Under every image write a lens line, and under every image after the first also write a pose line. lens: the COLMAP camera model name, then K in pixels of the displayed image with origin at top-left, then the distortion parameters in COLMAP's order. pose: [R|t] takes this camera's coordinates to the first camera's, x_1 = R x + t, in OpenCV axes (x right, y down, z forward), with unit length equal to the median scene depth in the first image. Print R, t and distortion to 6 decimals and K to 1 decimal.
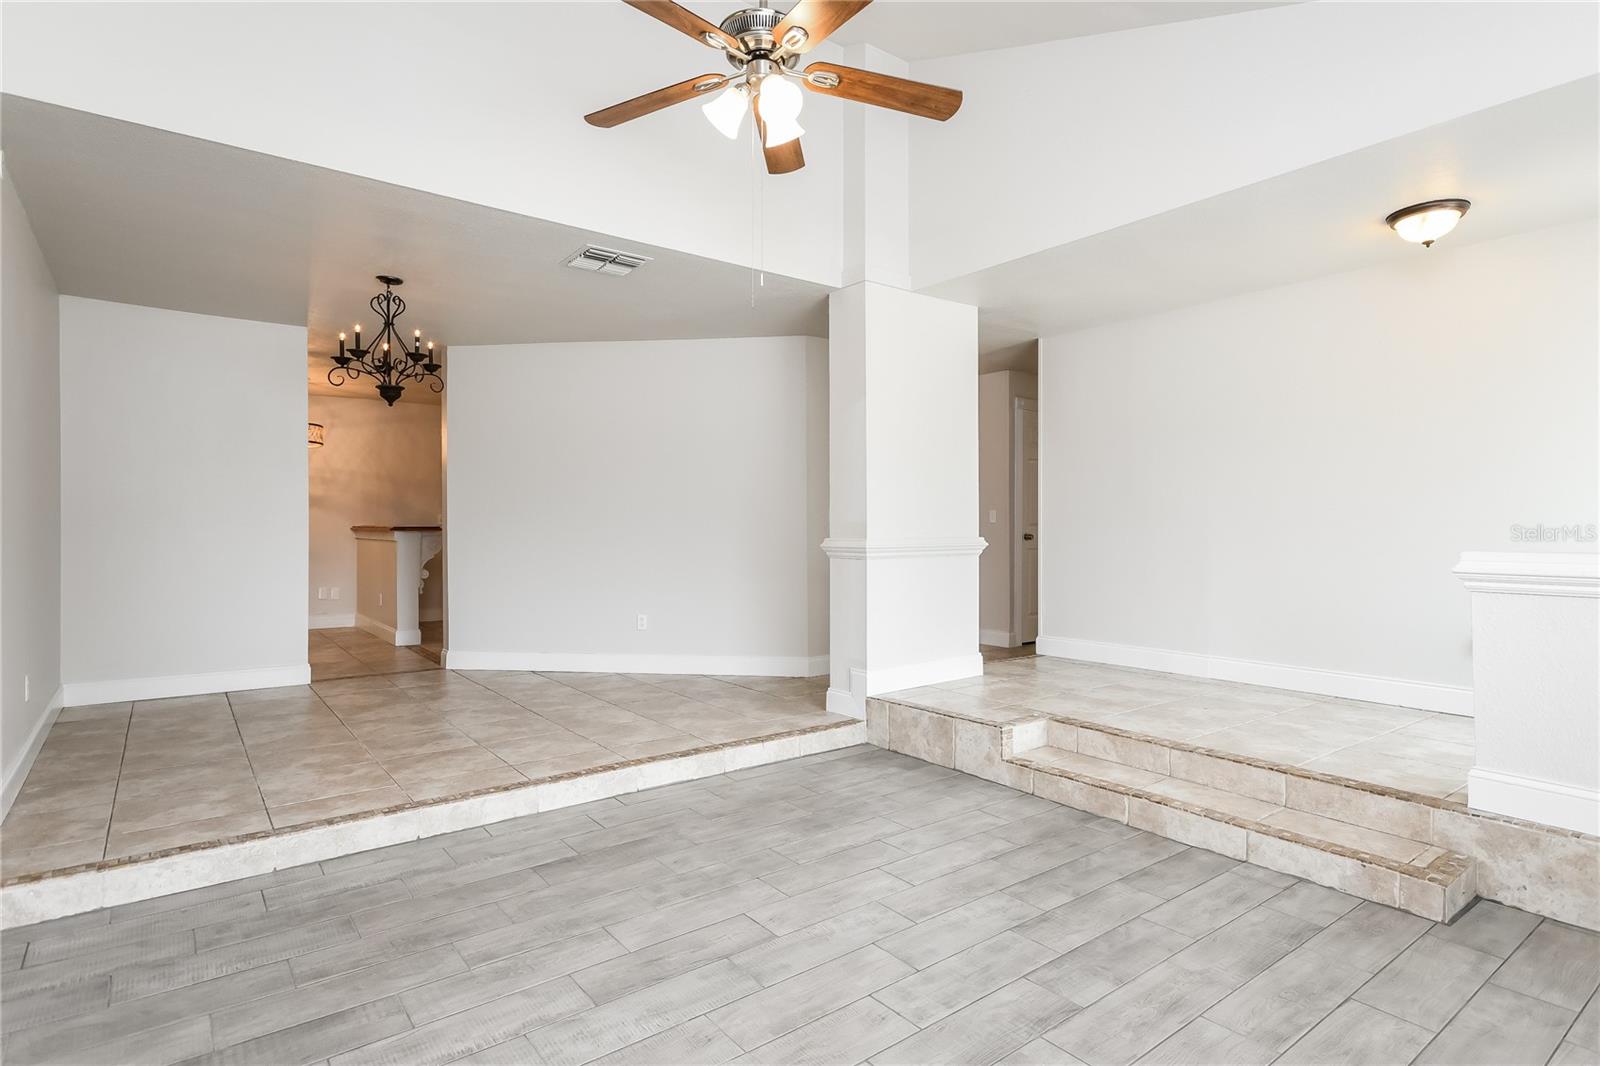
lens RADIAL K [[820.1, 0, 808.5], [0, 820.1, 525.7], [0, 0, 1]] dist [0.028792, -0.000700]
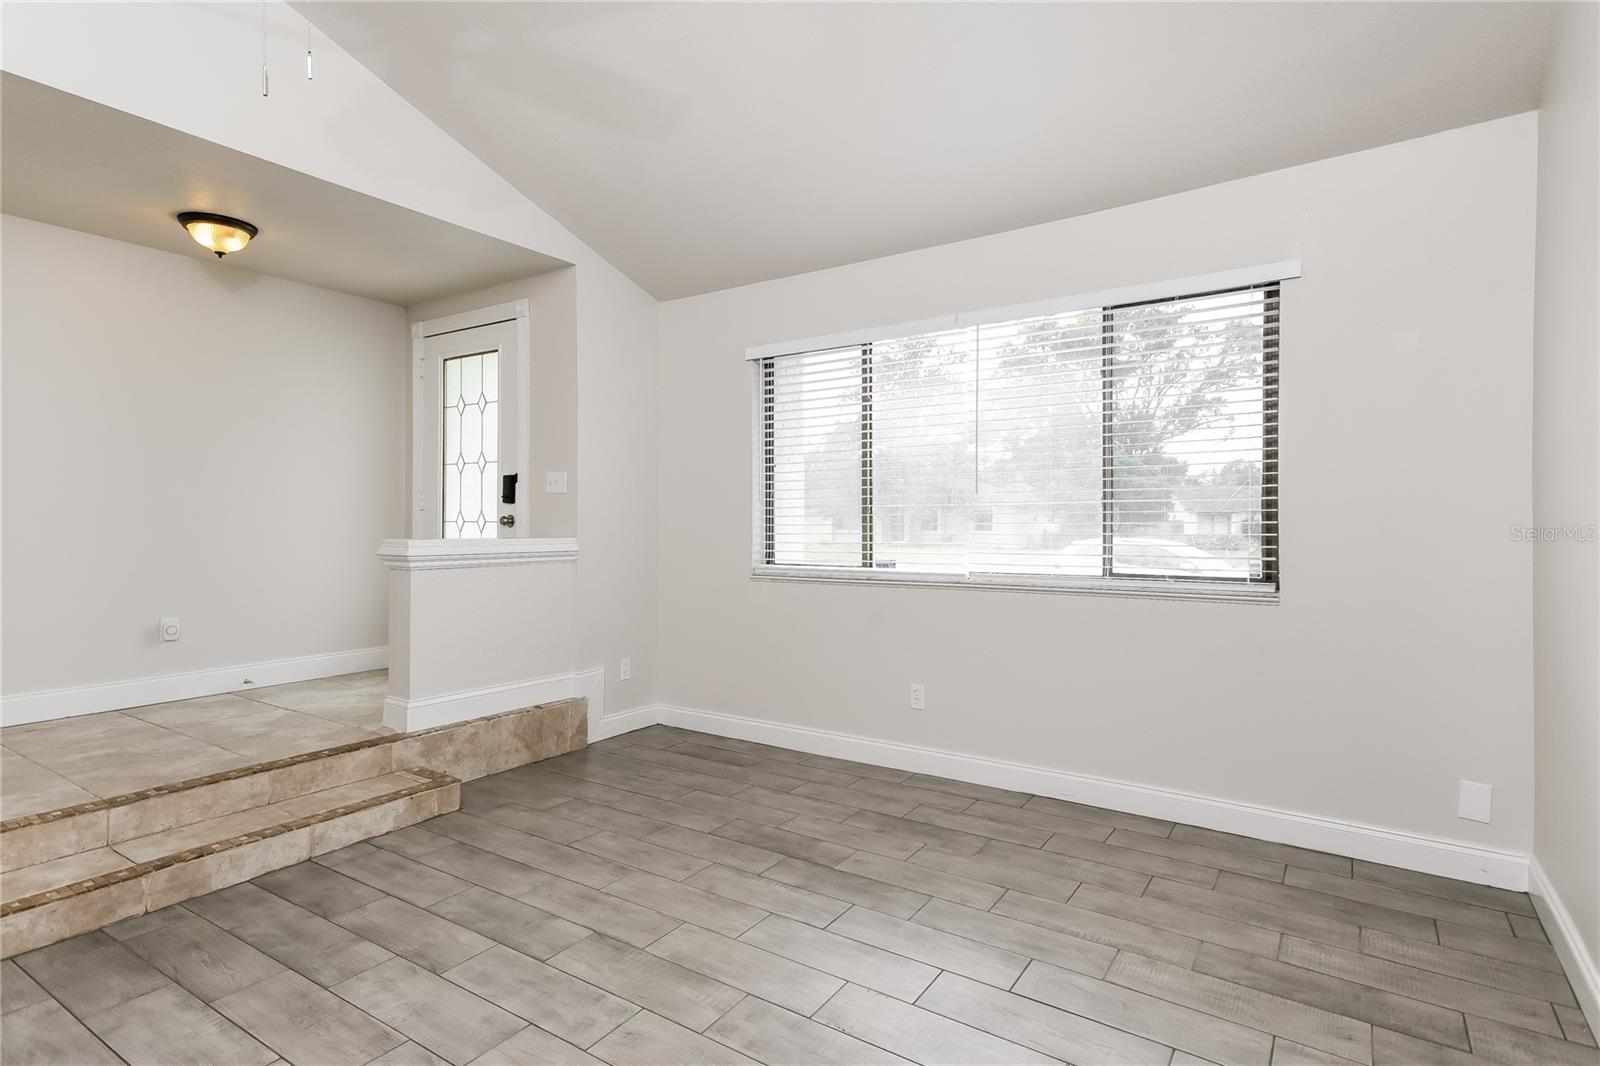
lens RADIAL K [[820.1, 0, 808.5], [0, 820.1, 525.7], [0, 0, 1]] dist [0.028792, -0.000700]
pose [[-0.321727, 0.002825, 0.946828, -0.630732], [-0.000823, 0.999994, -0.003263, 0.014589], [-0.946832, -0.001829, -0.321723, 0.805812]]
